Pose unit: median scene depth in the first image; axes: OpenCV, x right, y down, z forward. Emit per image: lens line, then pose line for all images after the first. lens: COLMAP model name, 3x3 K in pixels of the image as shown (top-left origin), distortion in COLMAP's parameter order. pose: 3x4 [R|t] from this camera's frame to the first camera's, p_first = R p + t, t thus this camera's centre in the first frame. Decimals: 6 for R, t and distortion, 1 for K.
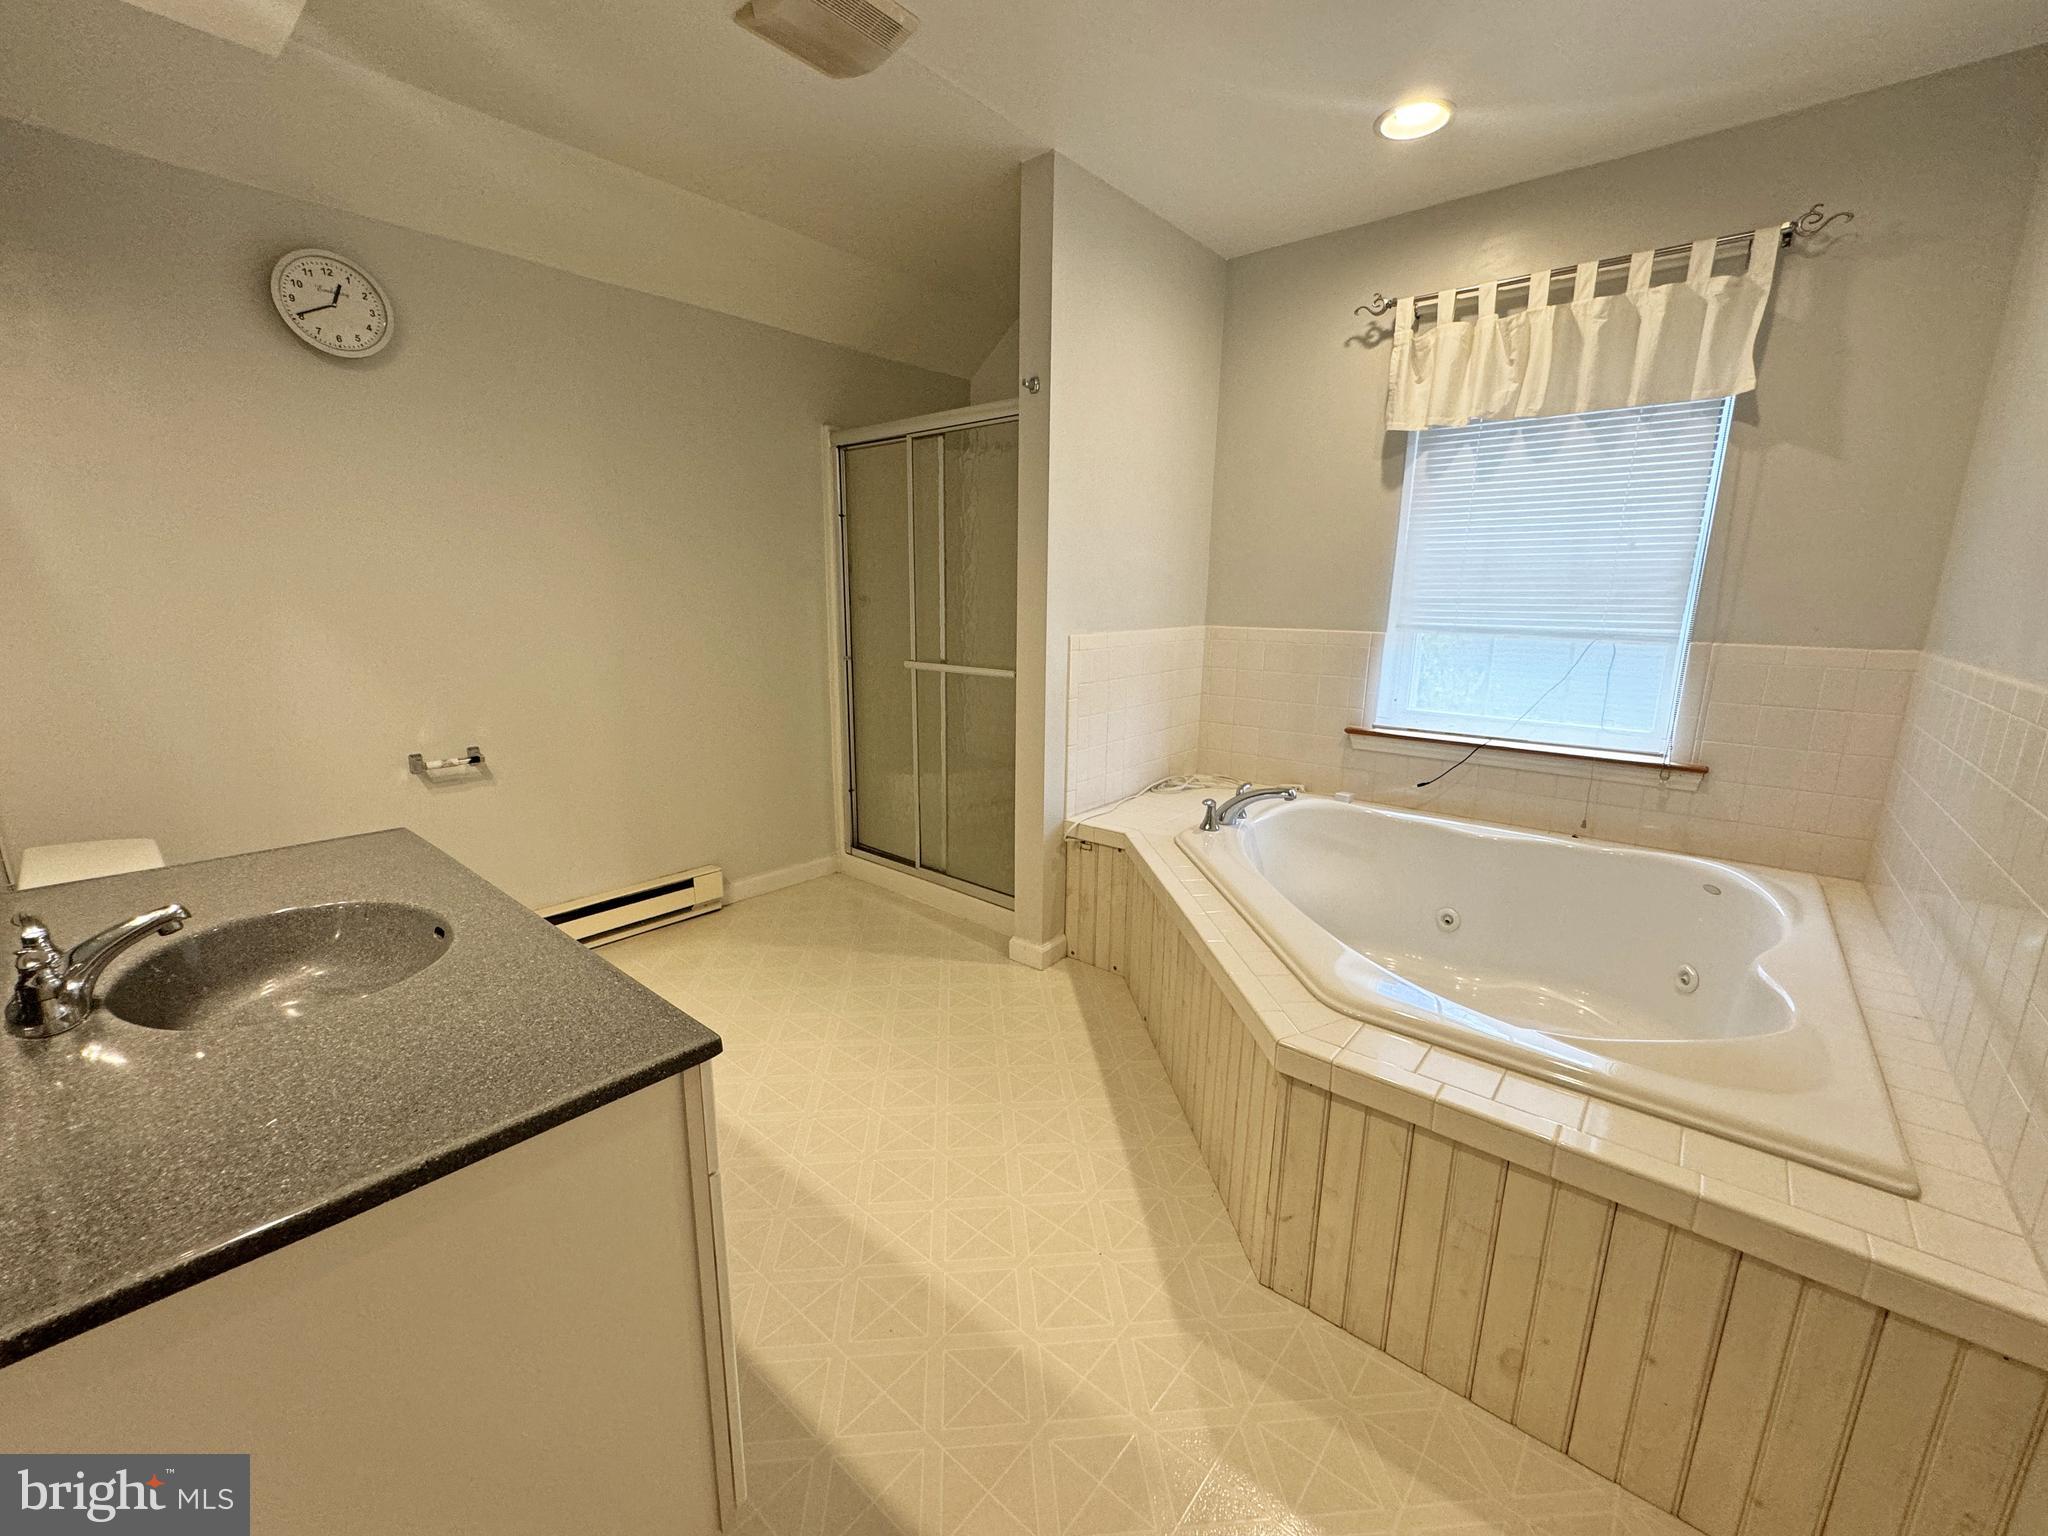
lens RADIAL K [[839.8, 0, 1024.5], [0, 839.8, 767.4], [0, 0, 1]] dist [-0.001186, 0.000599]
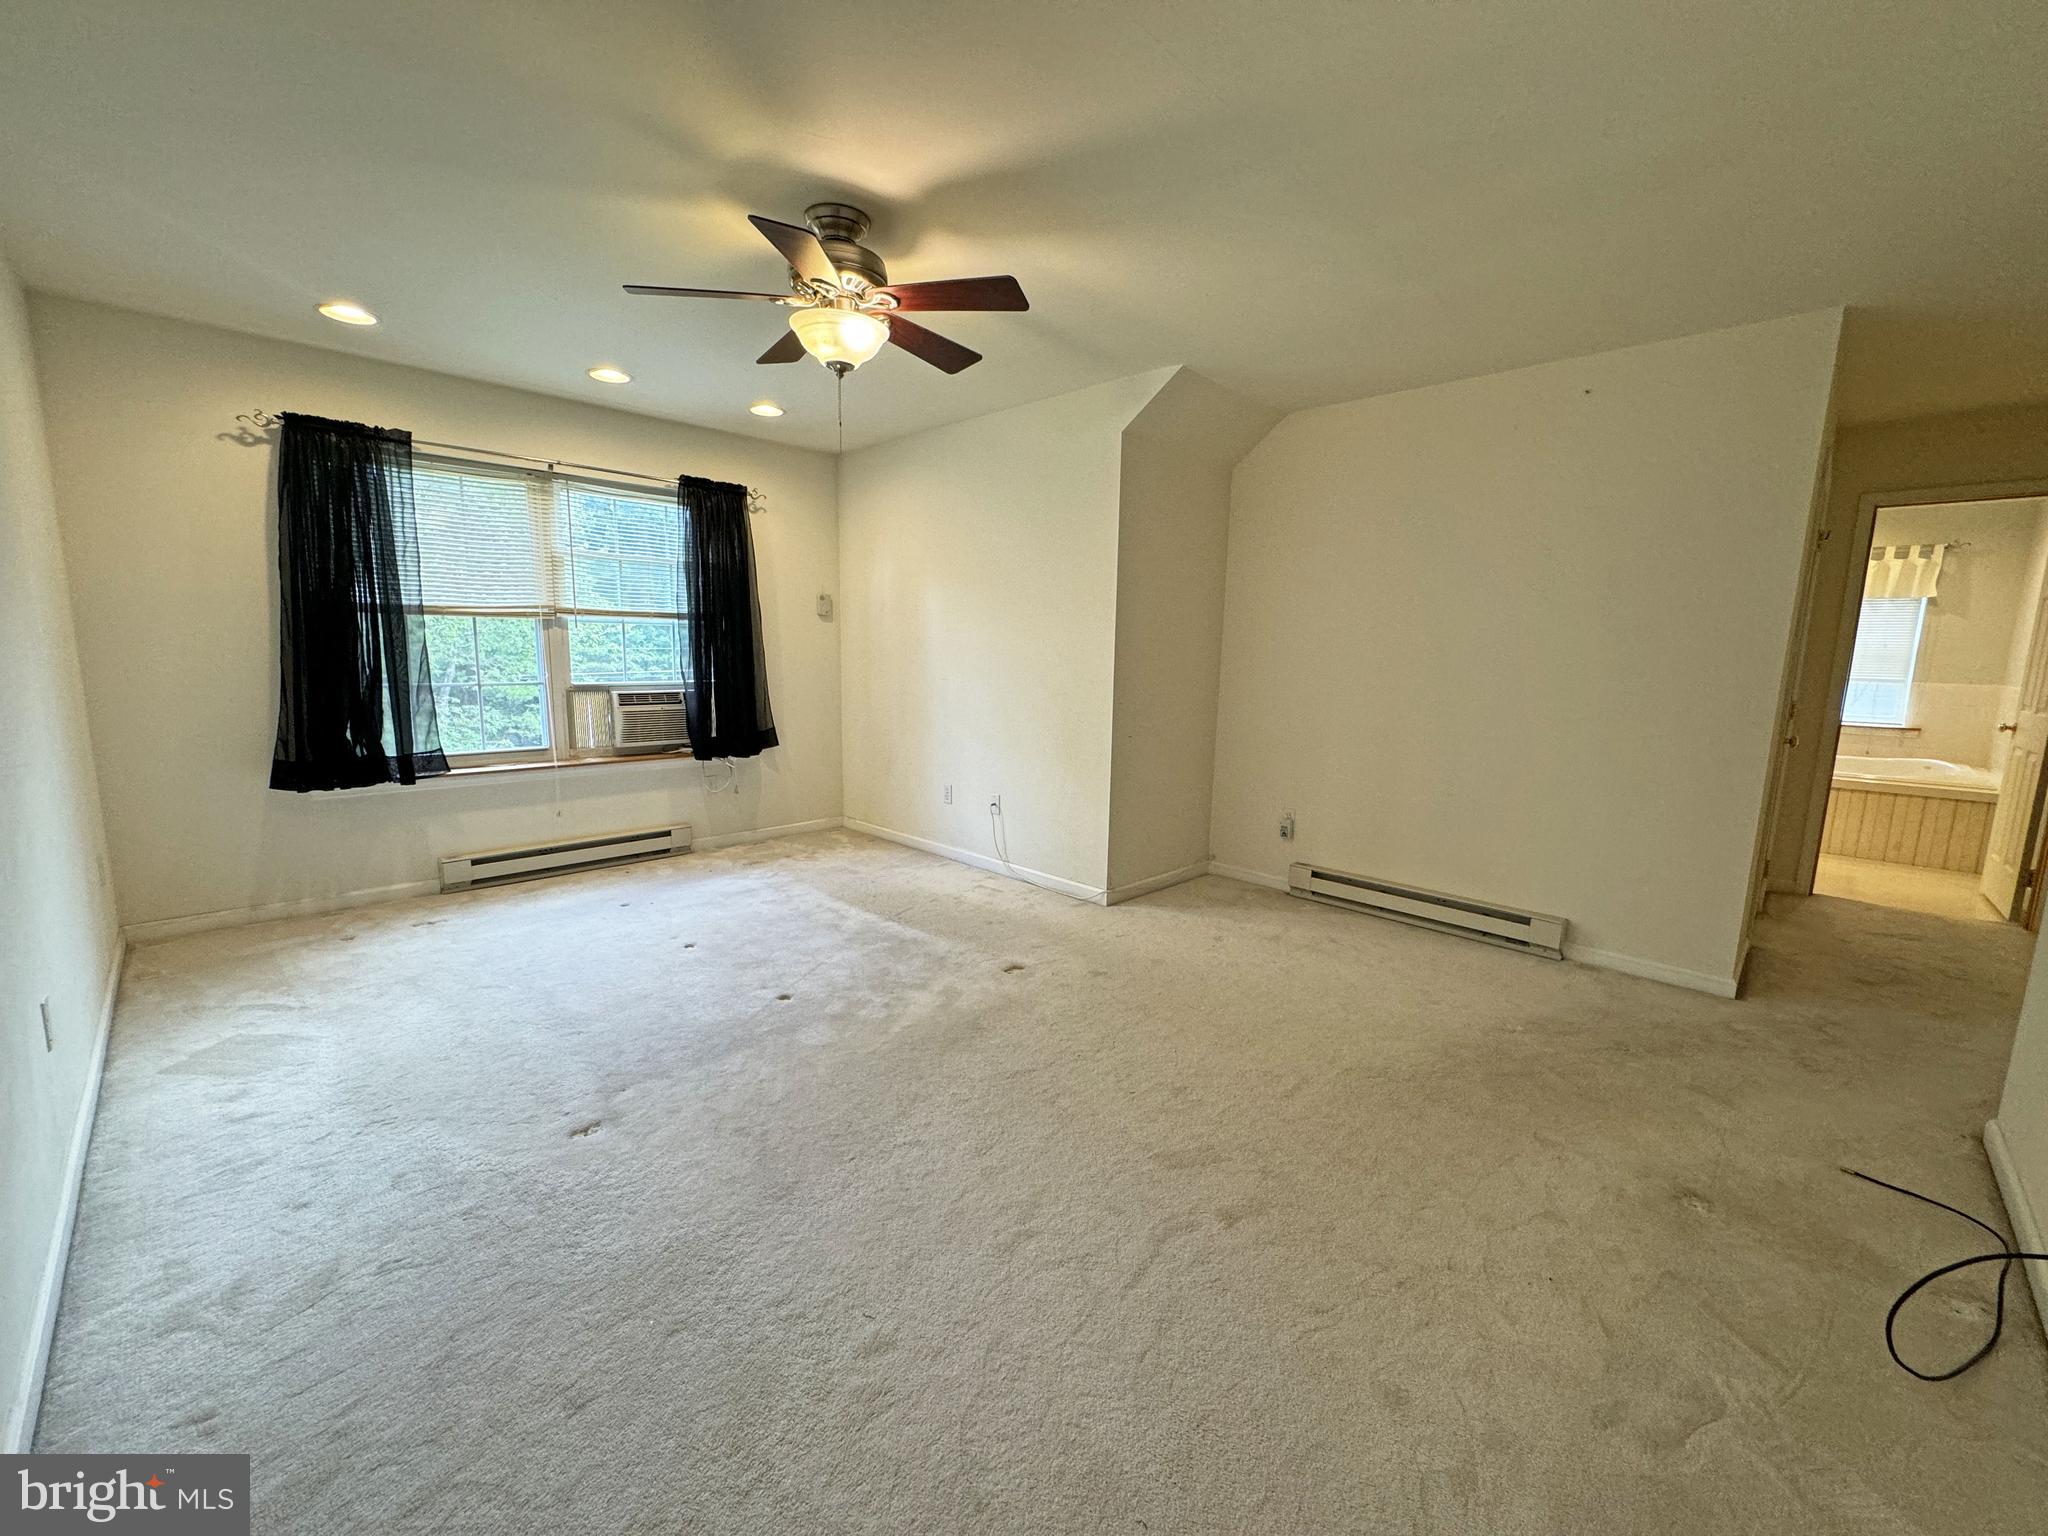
lens RADIAL K [[839.8, 0, 1019.1], [0, 839.8, 772.7], [0, 0, 1]] dist [-0.001186, 0.000599]
pose [[0.997237, 0.029389, -0.068218, -2.068244], [-0.033834, 0.997315, -0.064947, 0.451393], [0.066126, 0.067075, 0.995554, -2.049641]]
